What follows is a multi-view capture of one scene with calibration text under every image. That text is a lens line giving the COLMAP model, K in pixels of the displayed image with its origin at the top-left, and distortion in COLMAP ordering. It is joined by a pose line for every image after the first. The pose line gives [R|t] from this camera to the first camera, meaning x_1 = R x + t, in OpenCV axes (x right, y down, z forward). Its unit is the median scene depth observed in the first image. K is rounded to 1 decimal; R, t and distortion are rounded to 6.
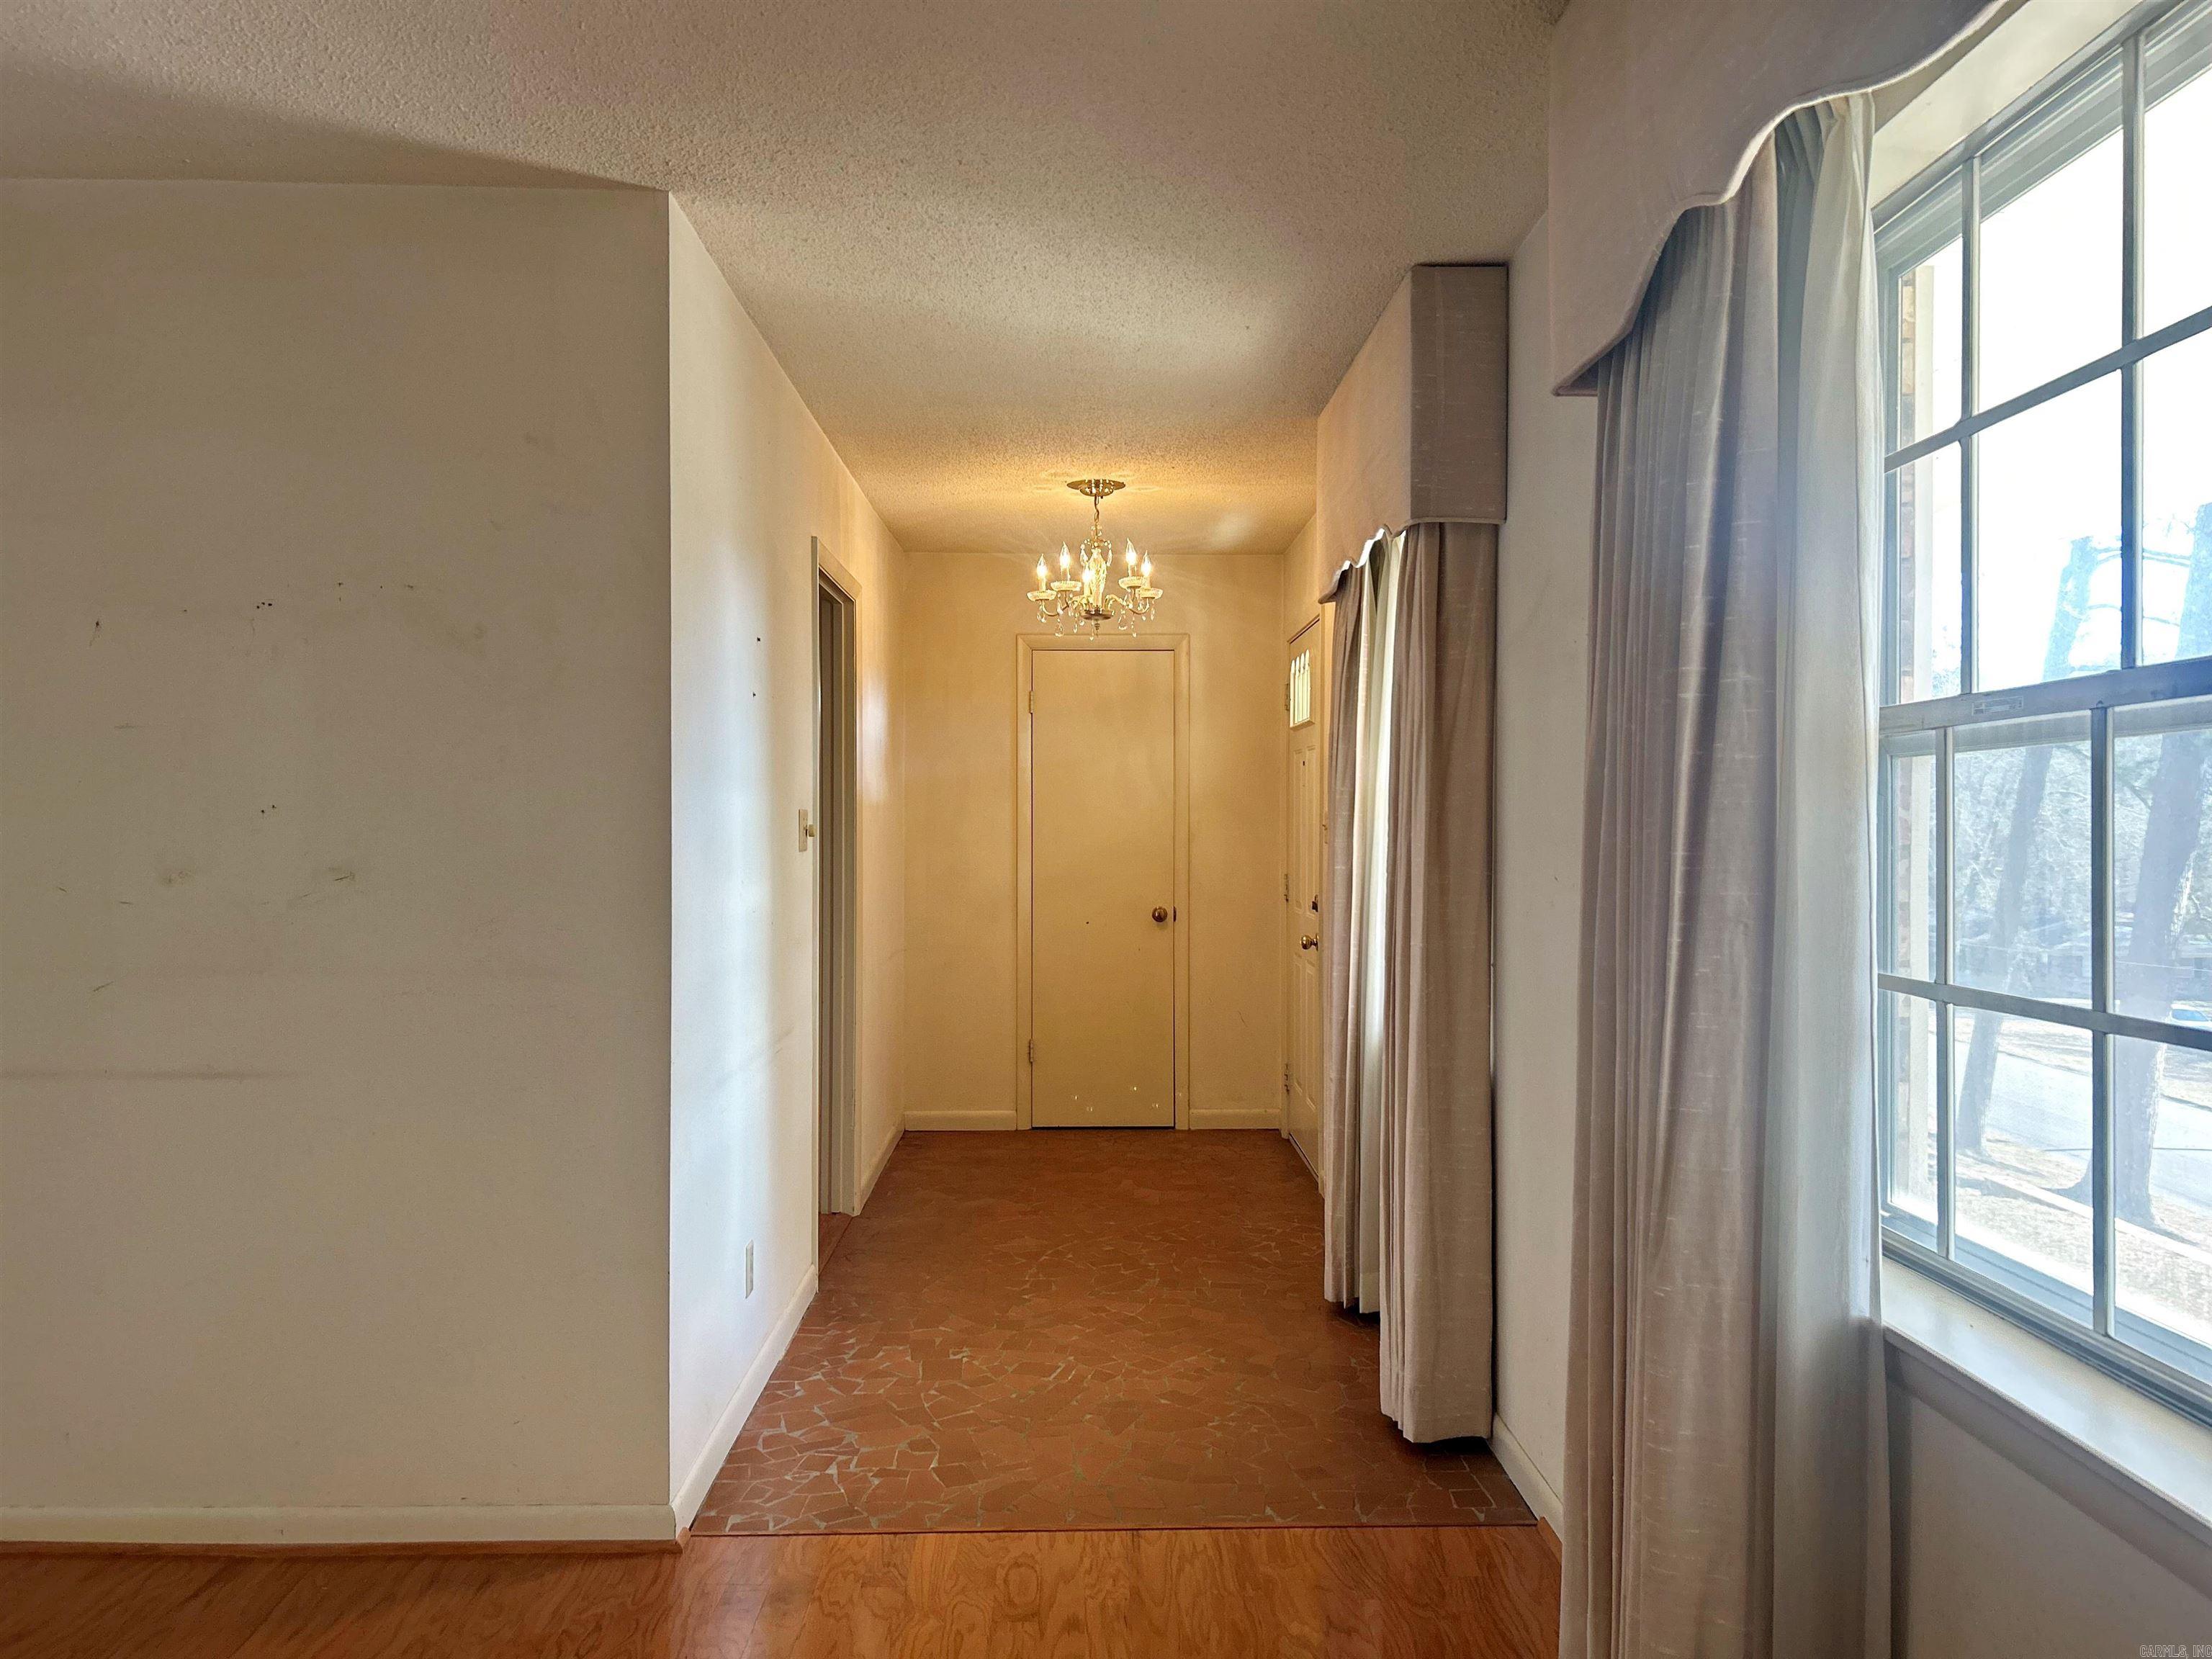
lens RADIAL K [[1666.2, 0, 1101.7], [0, 1666.2, 832.6], [0, 0, 1]] dist [0.065008, -0.075798]
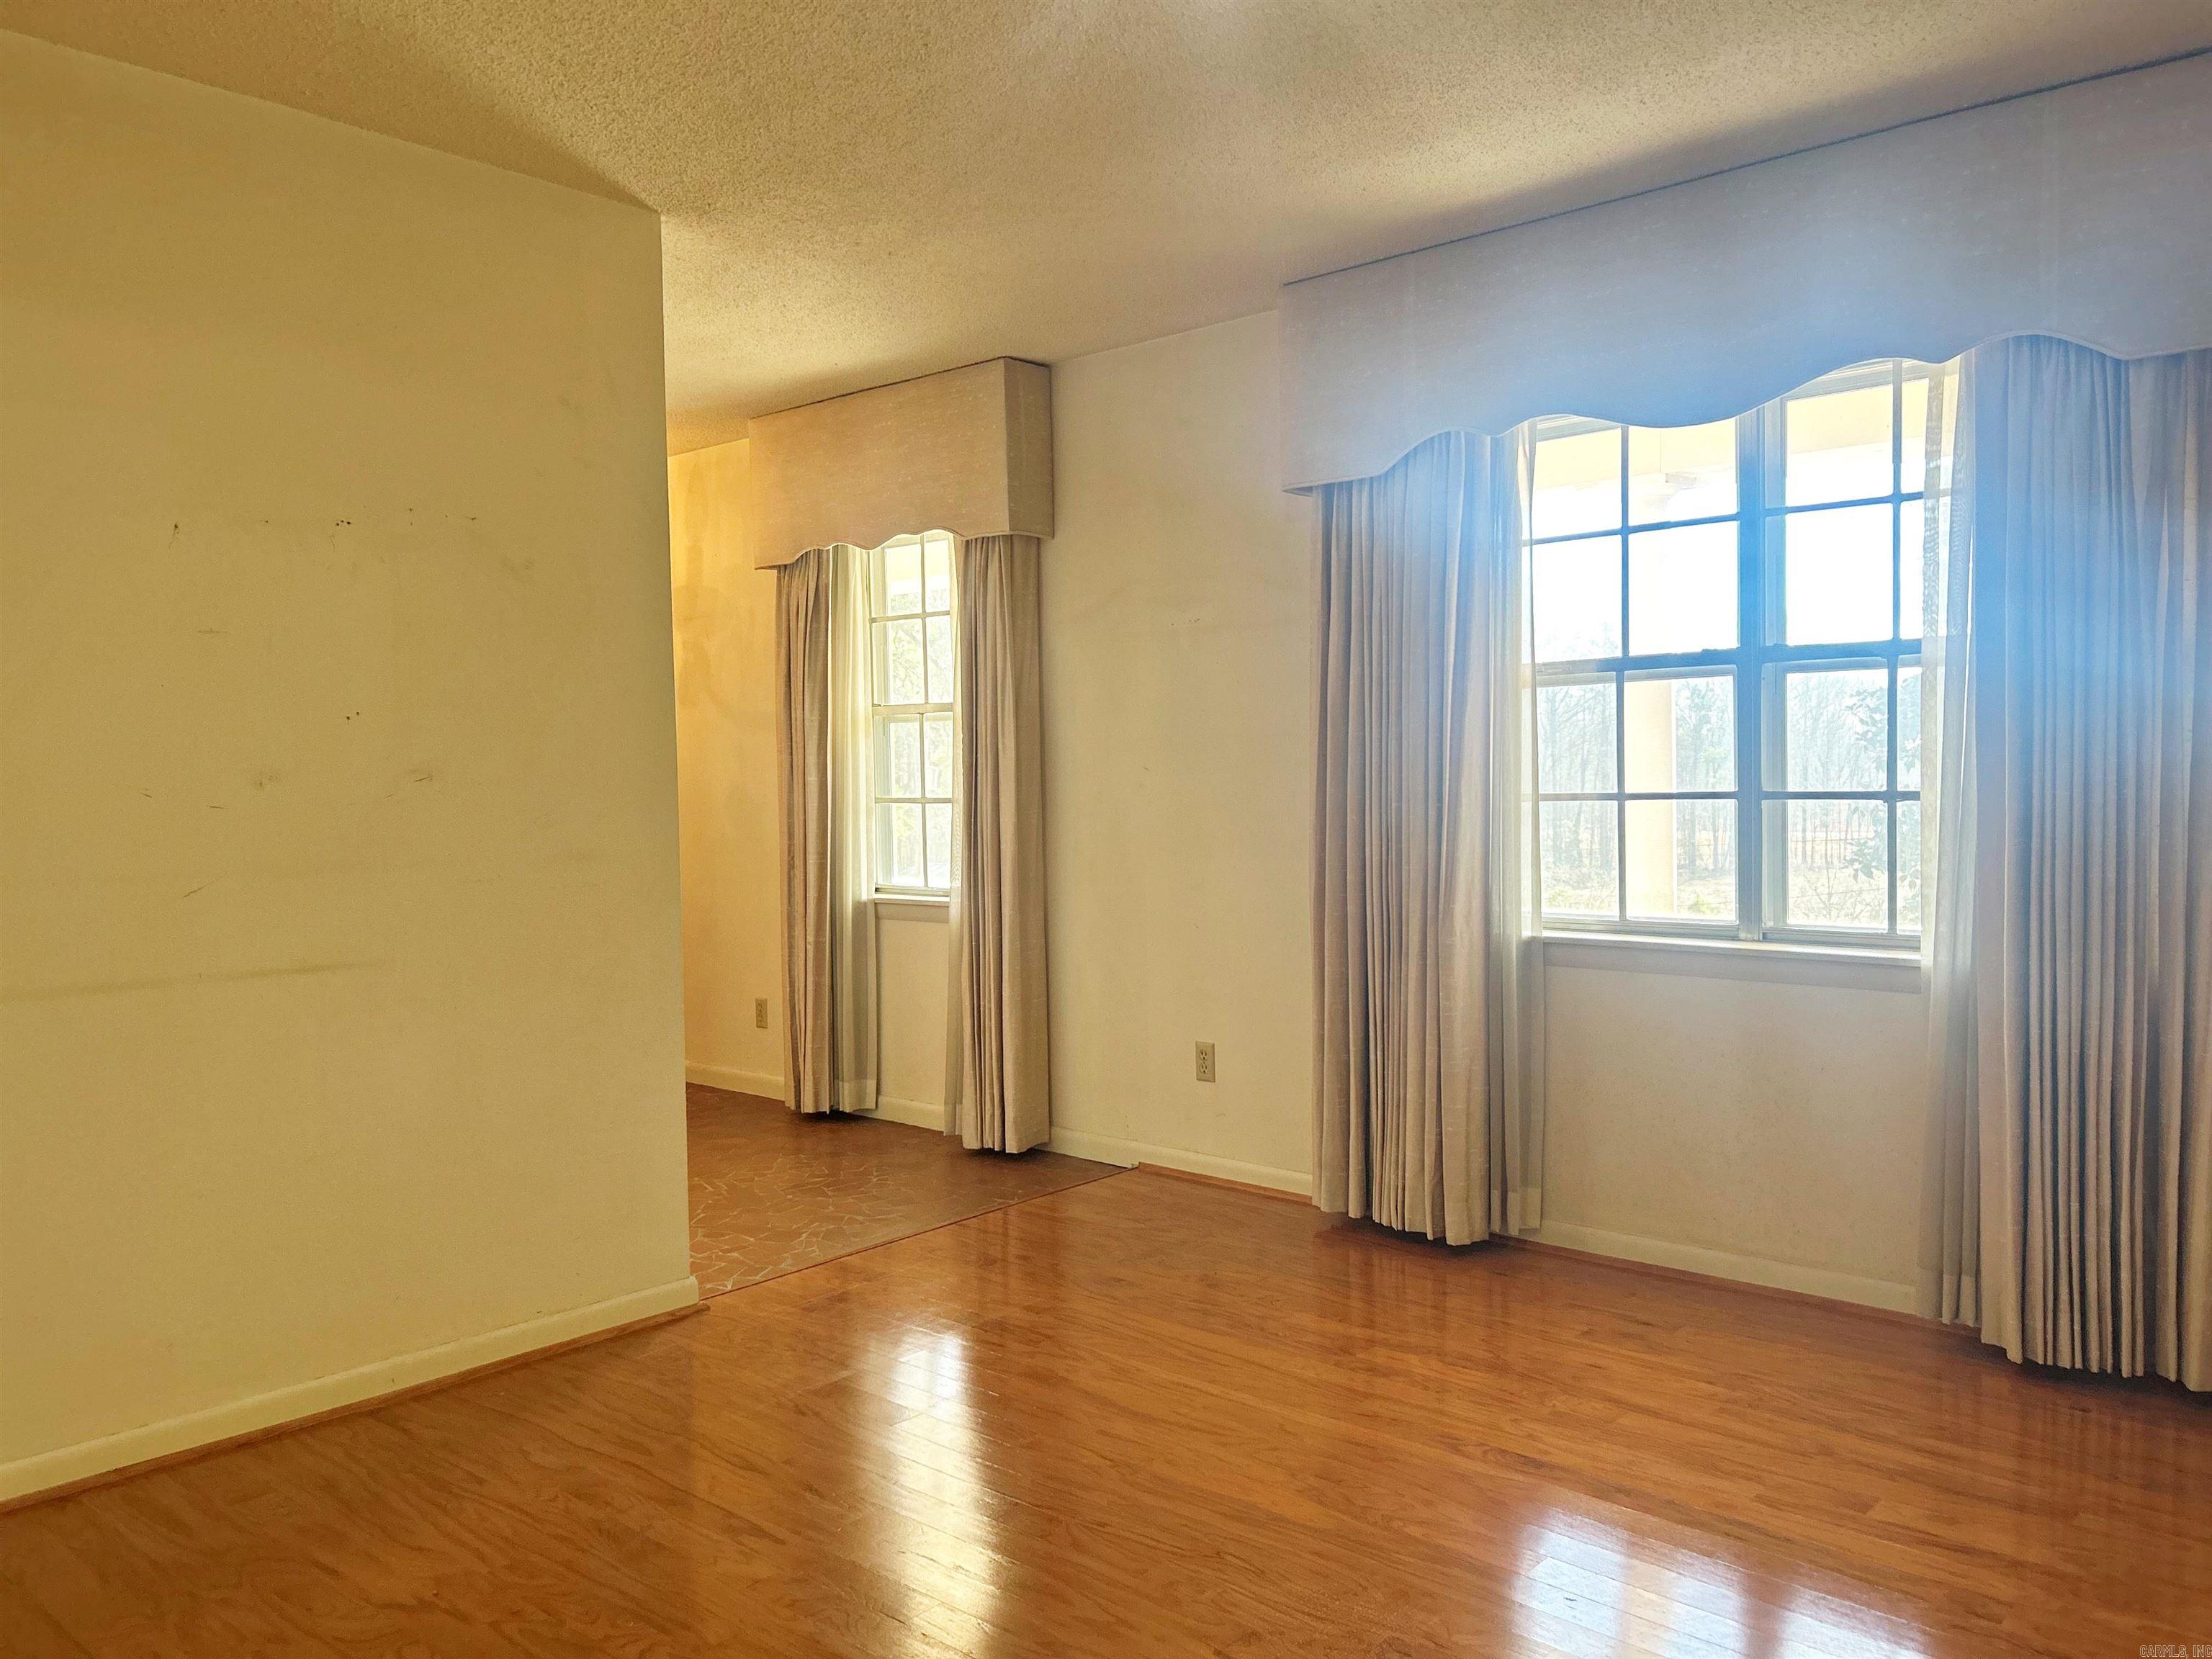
lens RADIAL K [[1666.2, 0, 1111.1], [0, 1666.2, 826.0], [0, 0, 1]] dist [0.065008, -0.075798]
pose [[0.680337, -0.037838, 0.731922, -0.951080], [0.022213, 0.999272, 0.031011, 0.033388], [-0.732563, -0.004840, 0.680682, -0.076059]]
